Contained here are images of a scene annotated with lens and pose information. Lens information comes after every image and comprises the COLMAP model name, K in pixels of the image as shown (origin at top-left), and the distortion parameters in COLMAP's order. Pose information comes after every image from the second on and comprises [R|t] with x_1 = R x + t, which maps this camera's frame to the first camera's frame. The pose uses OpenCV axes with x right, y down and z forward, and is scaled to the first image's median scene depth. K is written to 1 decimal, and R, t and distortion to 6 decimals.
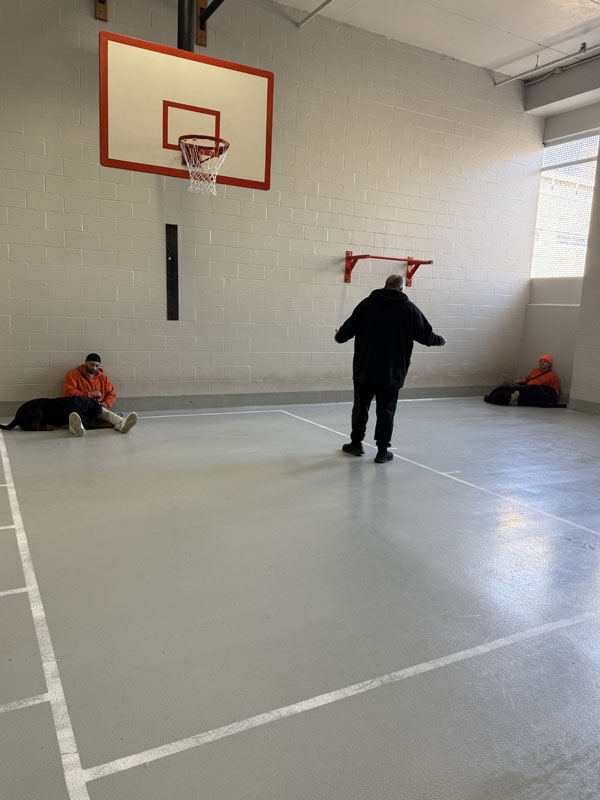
lens RADIAL K [[603.3, 0, 300.0], [0, 603.3, 400.0], [0, 0, 1]] dist [-0.002733, -0.000605]
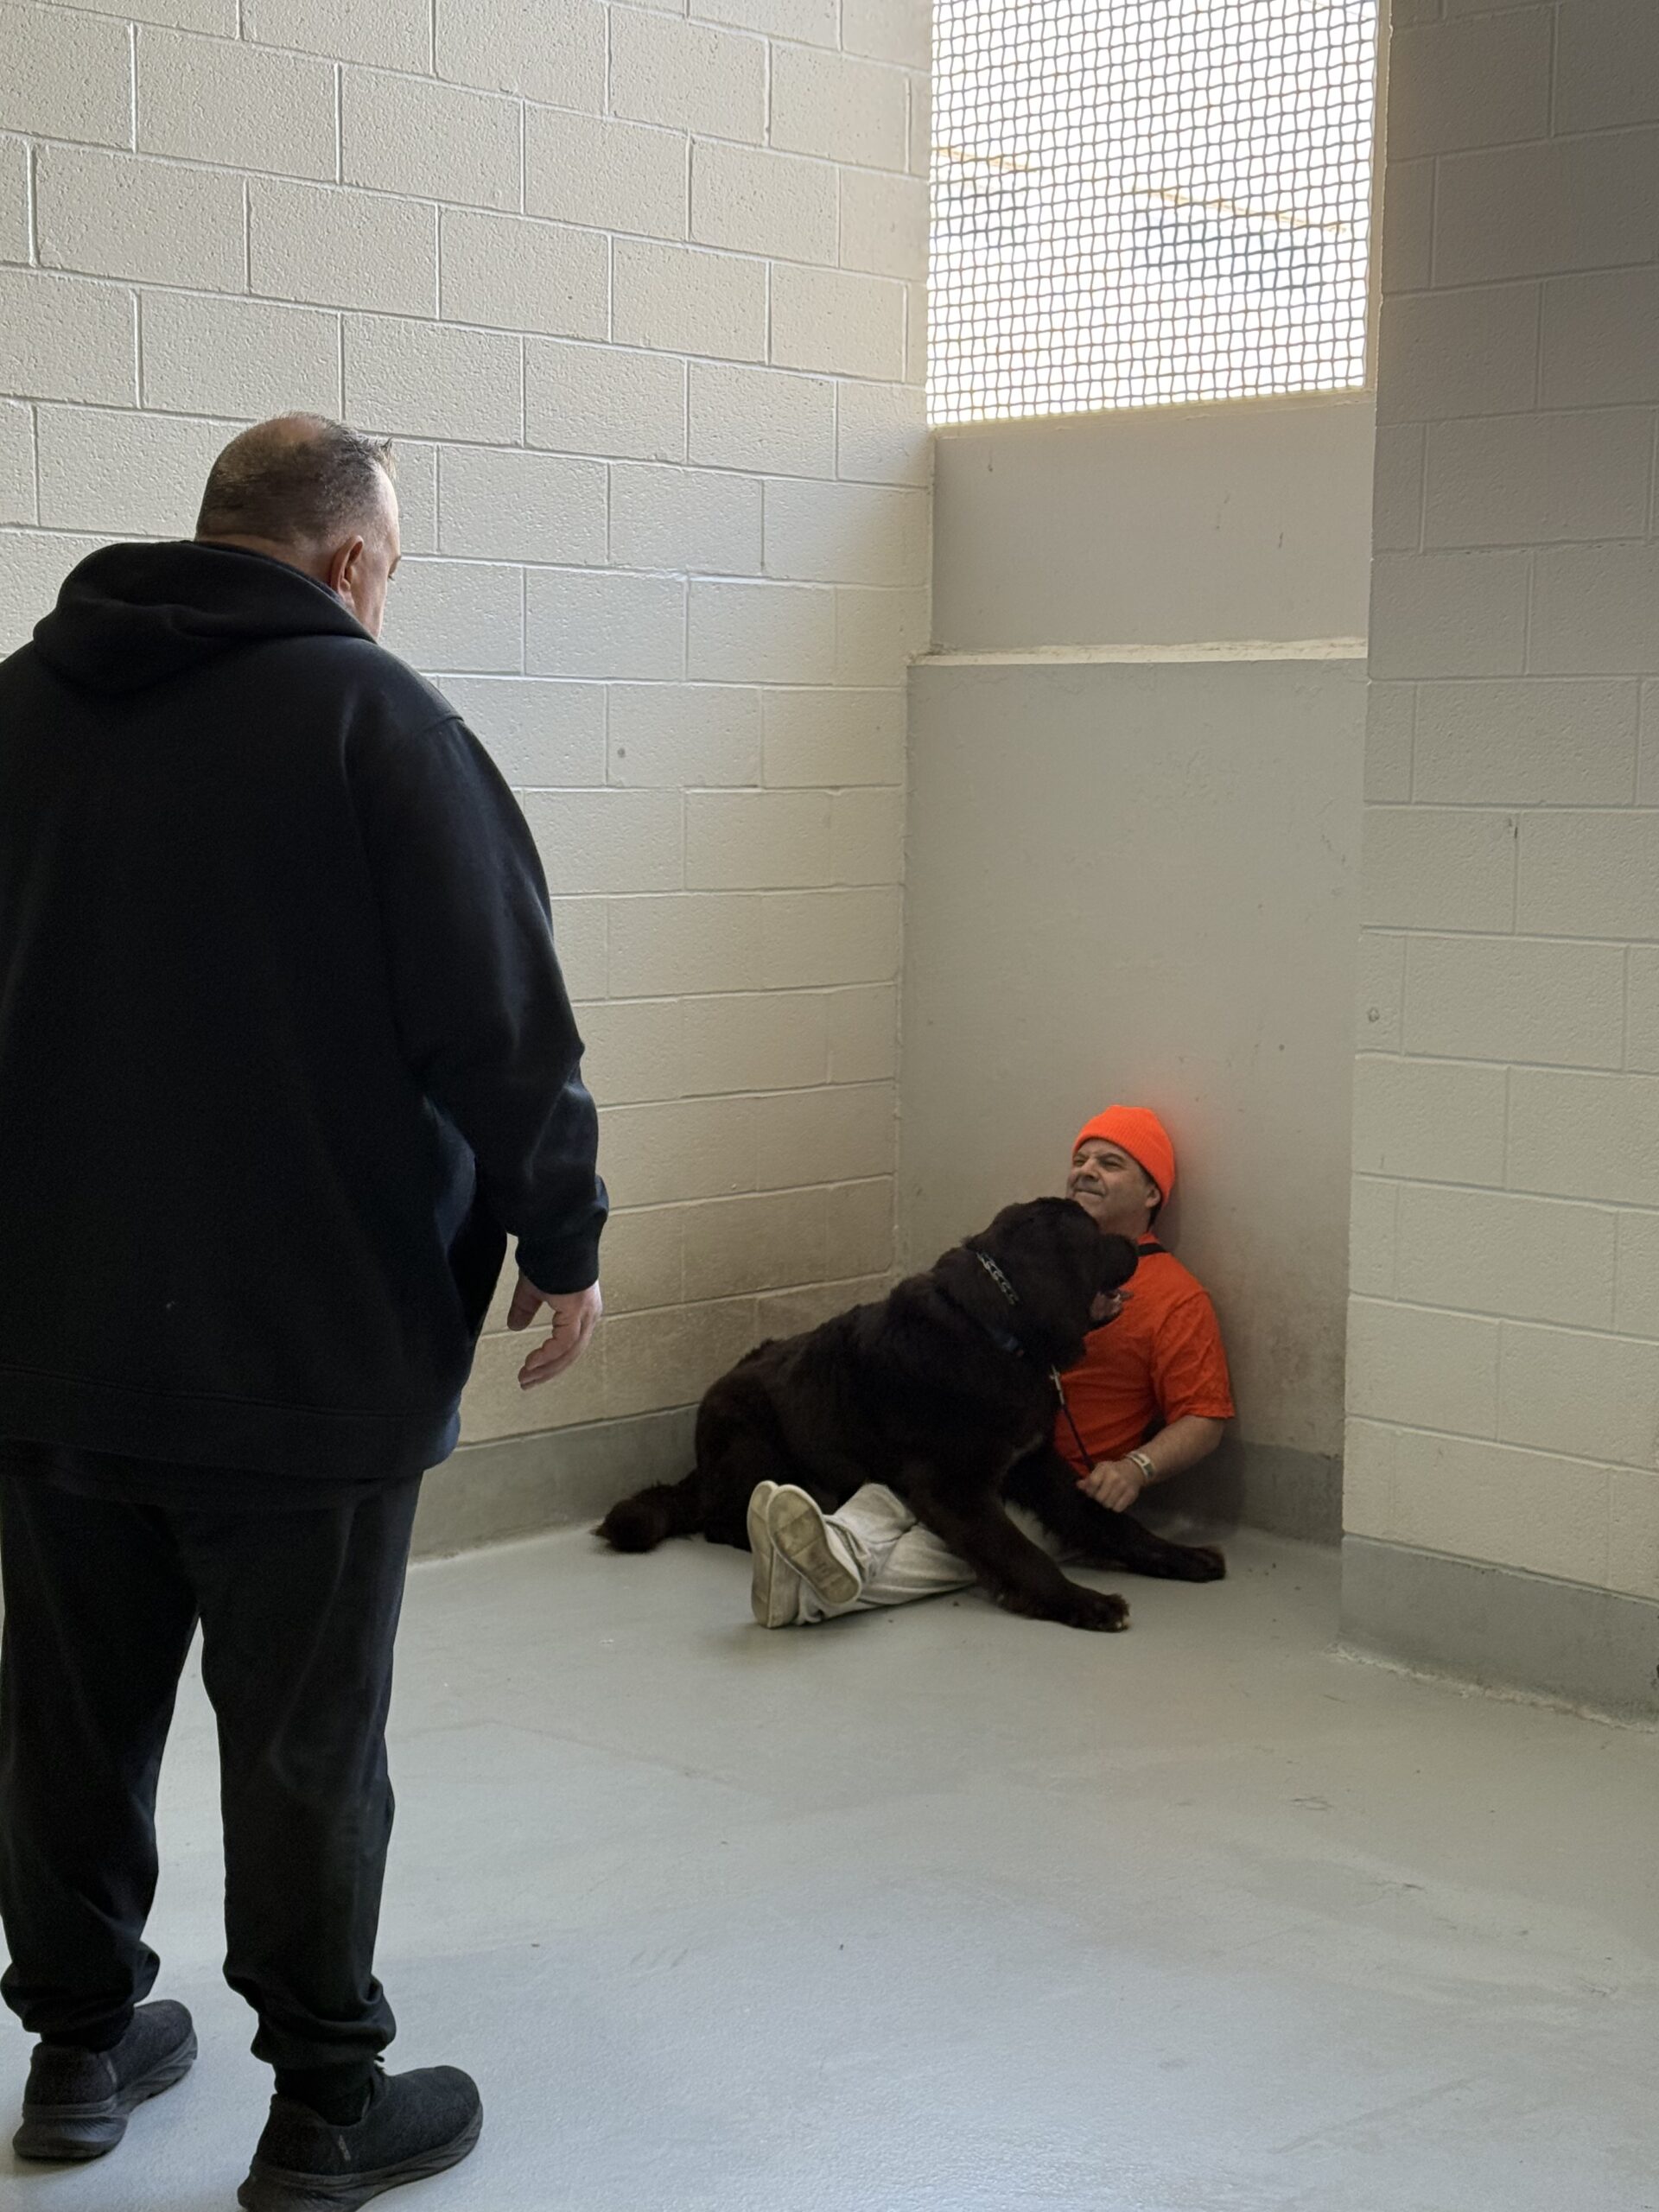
lens RADIAL K [[3264.9, 0, 829.5], [0, 3264.9, 1106.0], [0, 0, 1]] dist [-0.008235, -0.008569]
pose [[0.956637, -0.069413, 0.282890, 0.195187], [0.077363, 0.996858, -0.017017, -0.070496], [-0.280820, 0.038165, 0.959001, 0.452689]]
